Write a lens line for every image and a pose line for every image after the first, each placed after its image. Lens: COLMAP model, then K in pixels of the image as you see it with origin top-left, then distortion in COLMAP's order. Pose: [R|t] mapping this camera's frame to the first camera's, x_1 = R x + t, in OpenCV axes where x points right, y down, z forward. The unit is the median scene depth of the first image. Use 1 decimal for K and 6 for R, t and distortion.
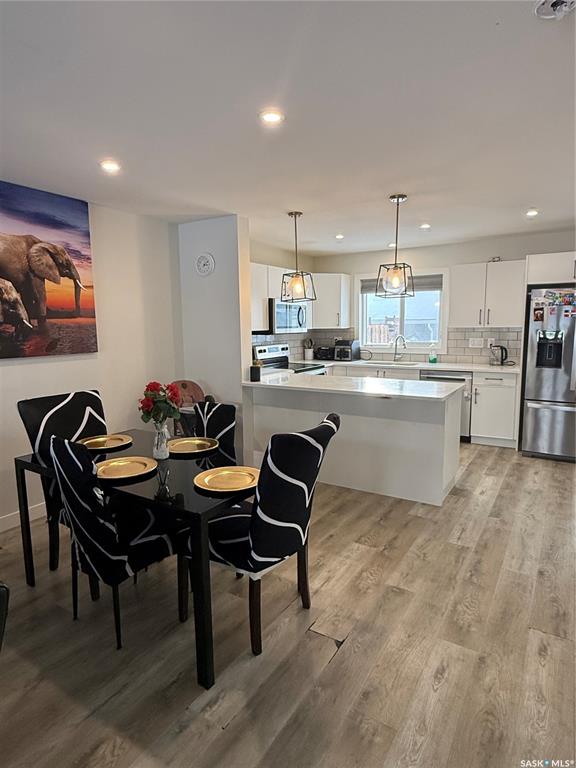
lens RADIAL K [[455.5, 0, 287.3], [0, 455.5, 384.5], [0, 0, 1]] dist [0.011908, 0.000271]
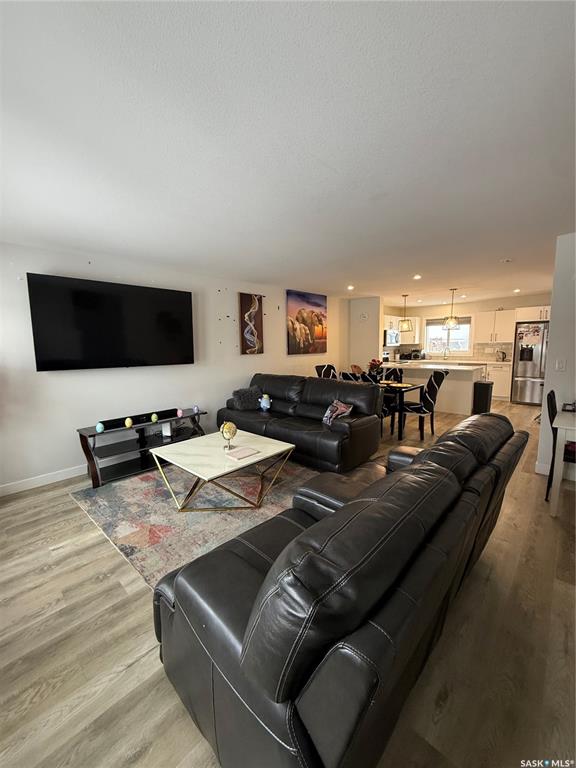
lens RADIAL K [[302.6, 0, 284.5], [0, 302.6, 381.0], [0, 0, 1]] dist [-0.006859, 0.000056]
pose [[0.978345, 0.018683, -0.206135, -0.206551], [-0.020842, 0.999748, -0.008309, 0.078746], [0.205928, 0.012425, 0.978488, -0.522603]]
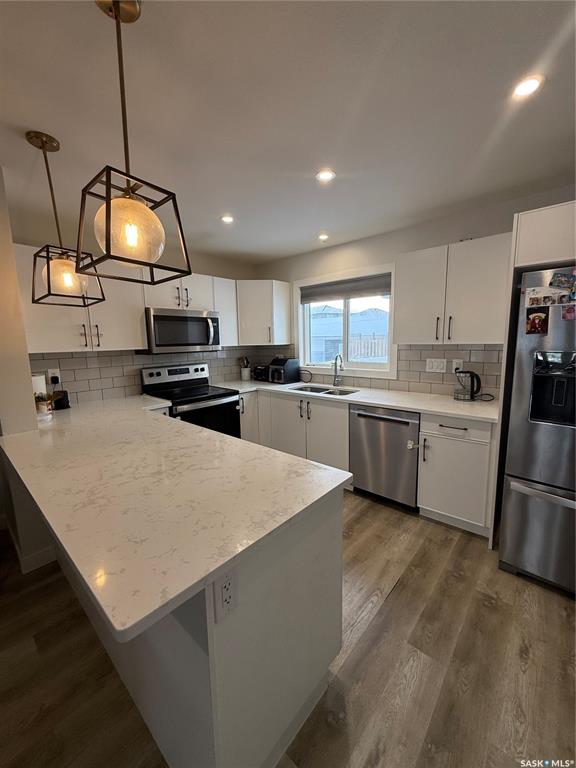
lens RADIAL K [[302.6, 0, 290.7], [0, 302.6, 383.0], [0, 0, 1]] dist [-0.006859, 0.000056]
pose [[0.986711, 0.015657, -0.161727, 0.289785], [-0.013455, 0.999801, 0.014703, -0.073465], [0.161925, -0.012331, 0.986726, 0.540509]]
